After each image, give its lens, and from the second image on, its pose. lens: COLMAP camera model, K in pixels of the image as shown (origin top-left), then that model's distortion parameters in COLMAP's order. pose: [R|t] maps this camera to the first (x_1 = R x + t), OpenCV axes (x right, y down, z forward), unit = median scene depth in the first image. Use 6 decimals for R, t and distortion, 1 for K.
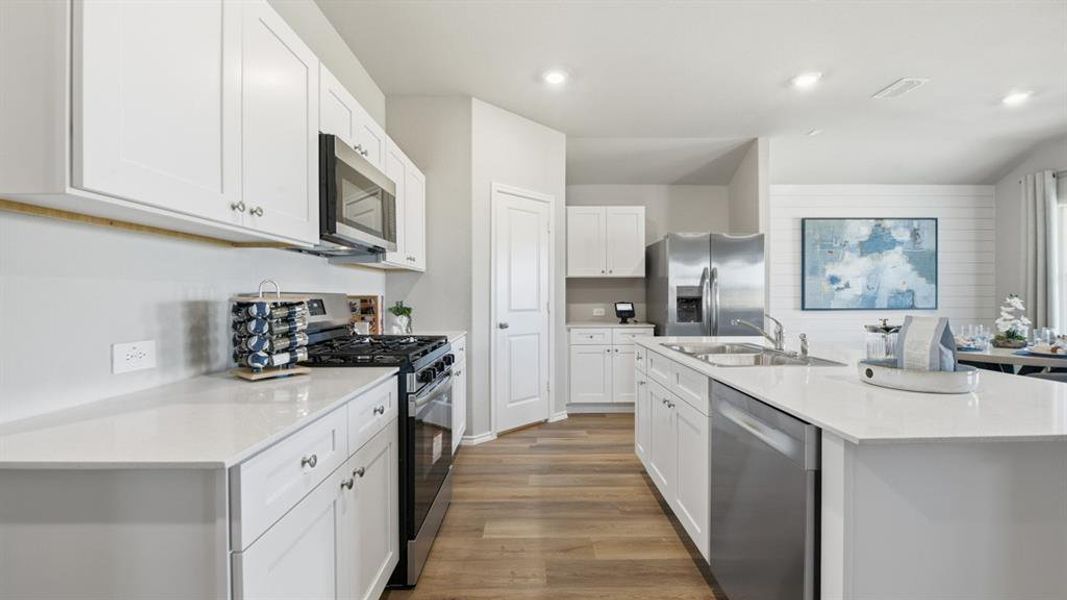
lens RADIAL K [[427.3, 0, 544.8], [0, 427.3, 298.8], [0, 0, 1]] dist [-0.007466, 0.000521]
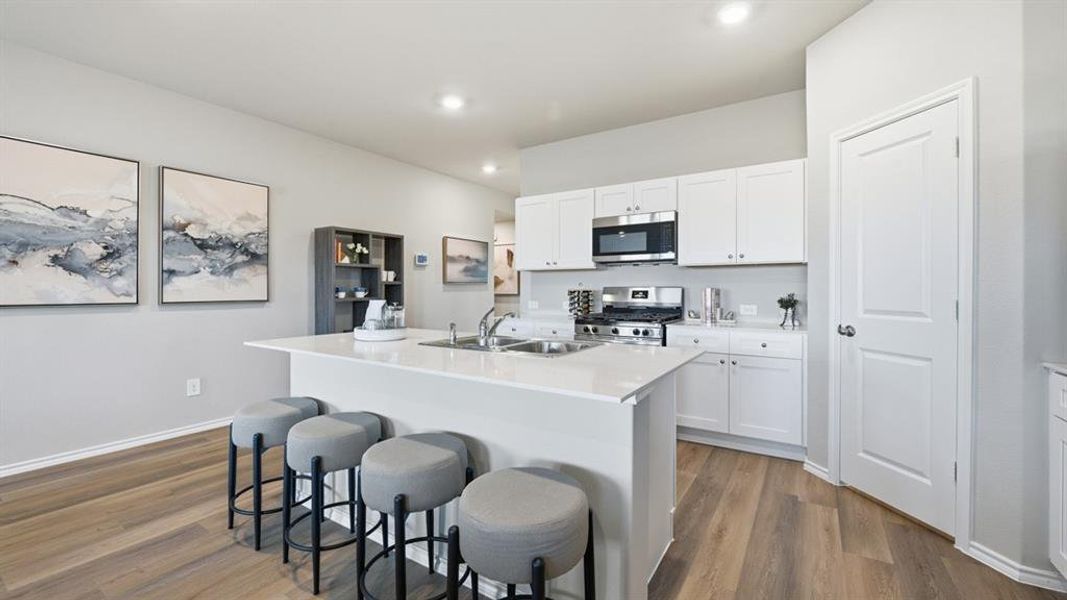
lens RADIAL K [[427.3, 0, 530.6], [0, 427.3, 291.5], [0, 0, 1]] dist [-0.007466, 0.000521]
pose [[-0.562570, 0.010587, -0.826682, 0.601338], [-0.000855, 0.999910, 0.013387, -0.008715], [0.826749, 0.008238, -0.562510, 0.761143]]
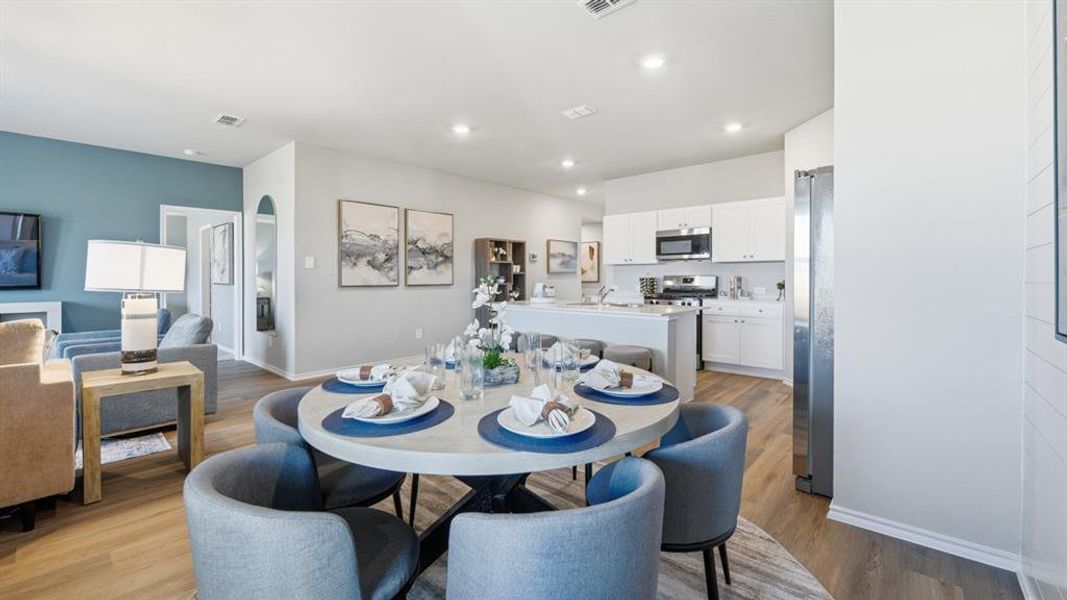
lens RADIAL K [[427.3, 0, 536.2], [0, 427.3, 279.4], [0, 0, 1]] dist [-0.007466, 0.000521]
pose [[-0.674609, 0.010527, -0.738100, 0.982029], [0.001965, 0.999920, 0.012465, -0.011565], [0.738173, 0.006958, -0.674576, 0.963943]]
